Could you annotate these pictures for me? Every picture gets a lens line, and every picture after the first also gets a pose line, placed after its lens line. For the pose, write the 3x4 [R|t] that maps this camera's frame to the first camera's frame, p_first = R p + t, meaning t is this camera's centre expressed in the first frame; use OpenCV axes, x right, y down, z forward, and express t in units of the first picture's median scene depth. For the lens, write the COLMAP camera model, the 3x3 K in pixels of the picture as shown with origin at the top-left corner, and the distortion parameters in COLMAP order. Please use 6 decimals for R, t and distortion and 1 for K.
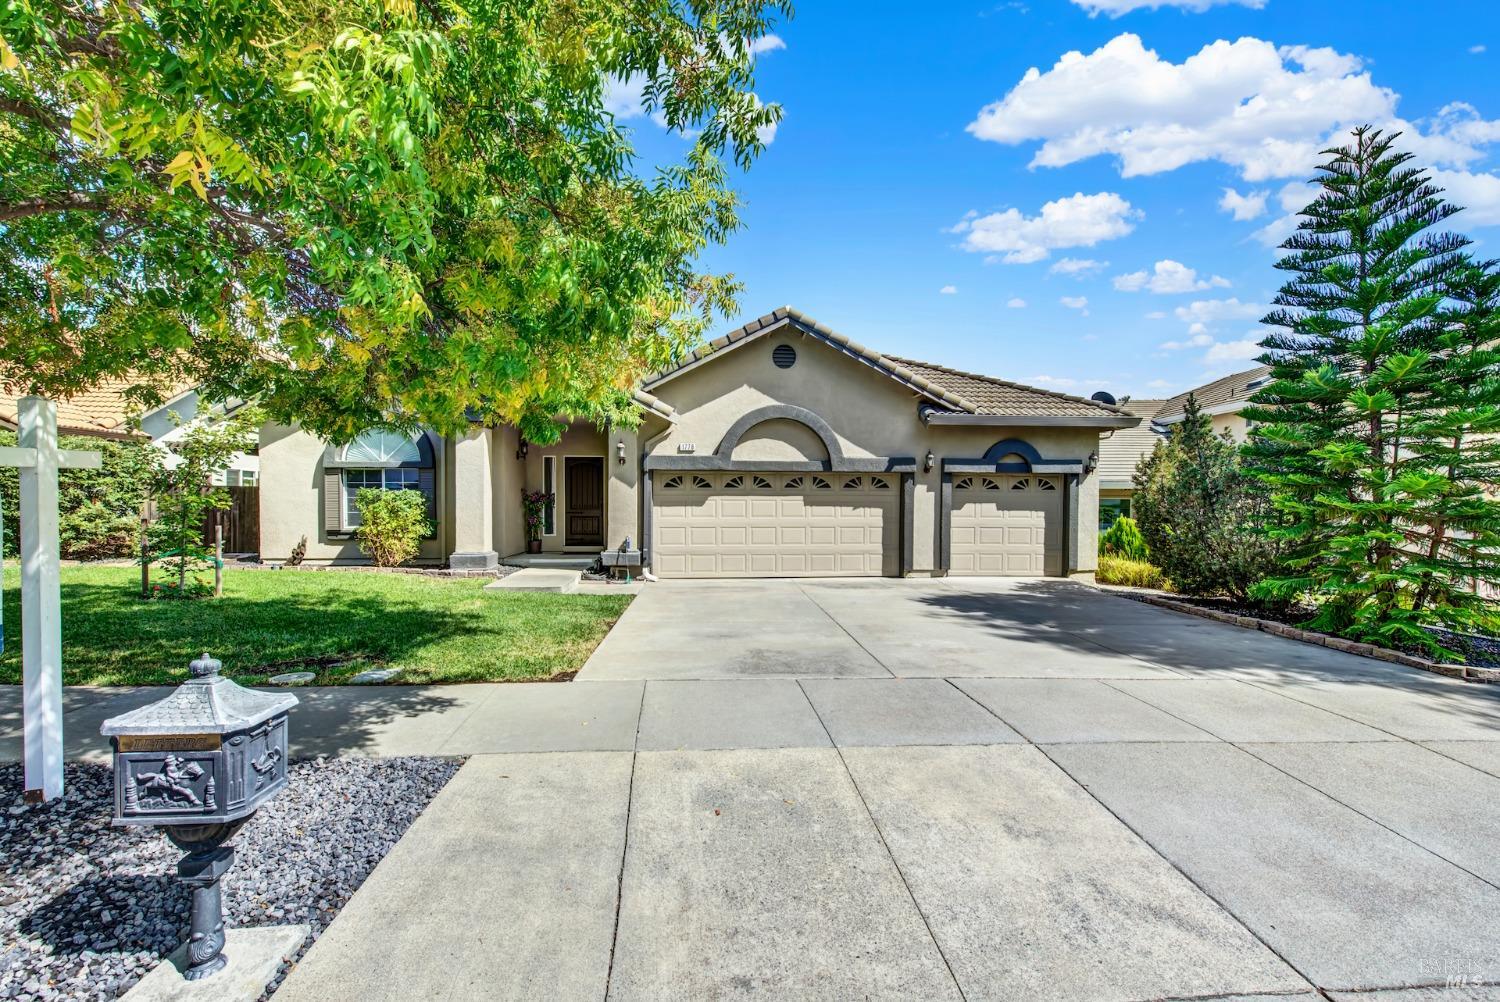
lens RADIAL K [[601.5, 0, 745.0], [0, 601.5, 502.5], [0, 0, 1]] dist [-0.000105, -0.002096]
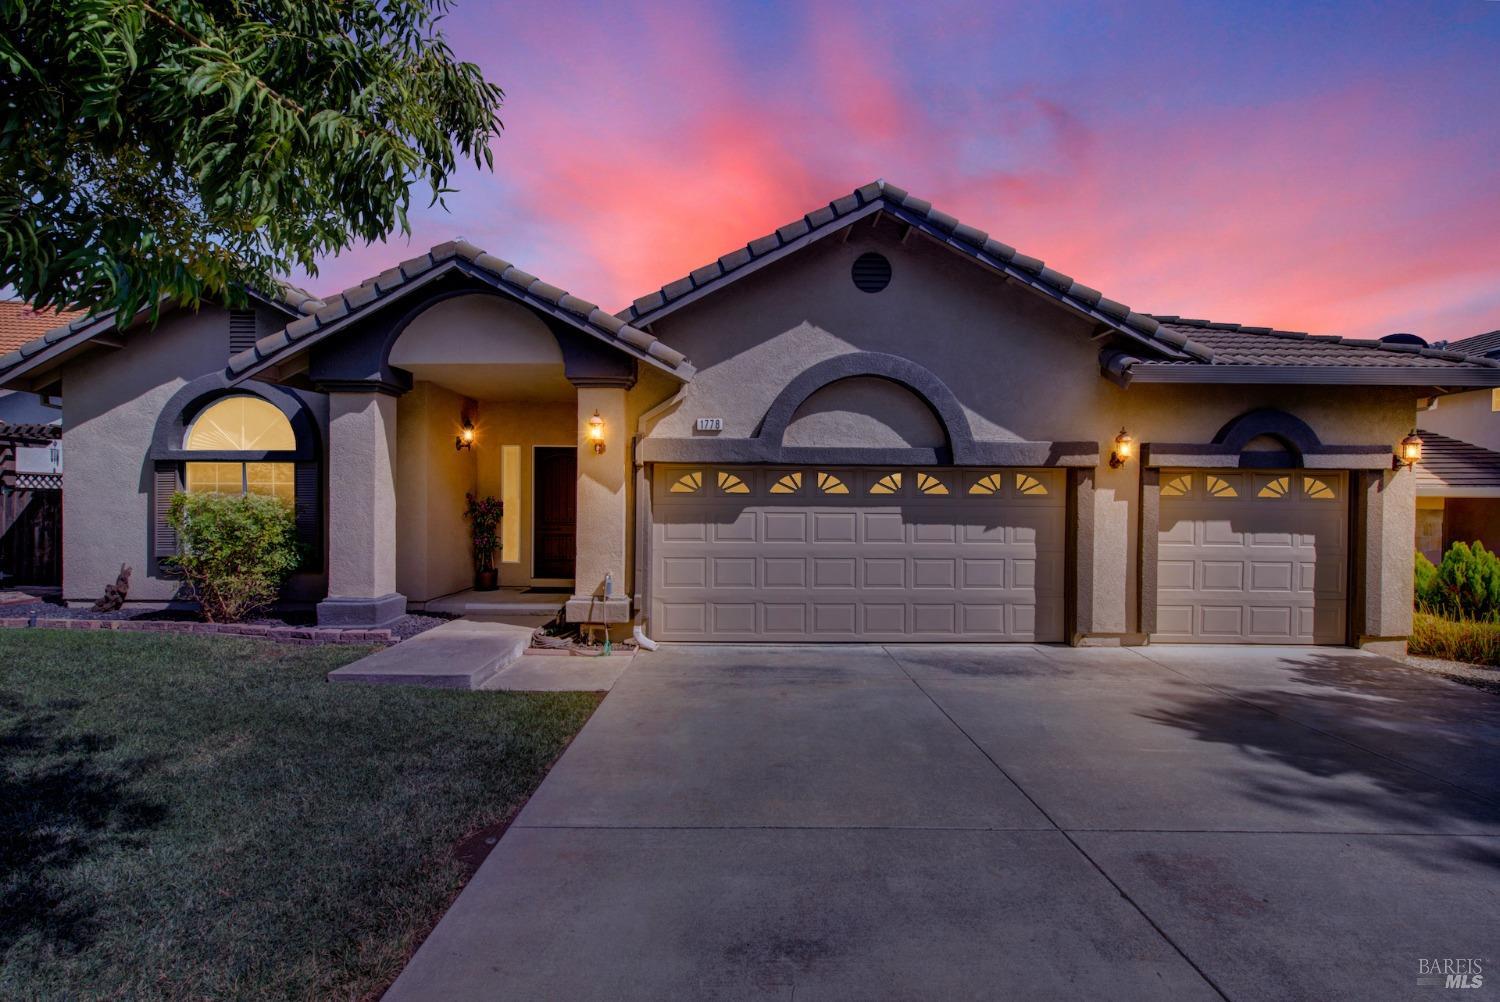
lens RADIAL K [[601.5, 0, 748.2], [0, 601.5, 500.7], [0, 0, 1]] dist [-0.000105, -0.002096]
pose [[0.998344, 0.002726, -0.057459, -0.022075], [-0.003591, 0.999882, -0.014966, -0.007475], [0.057412, 0.015148, 0.998236, 0.401047]]
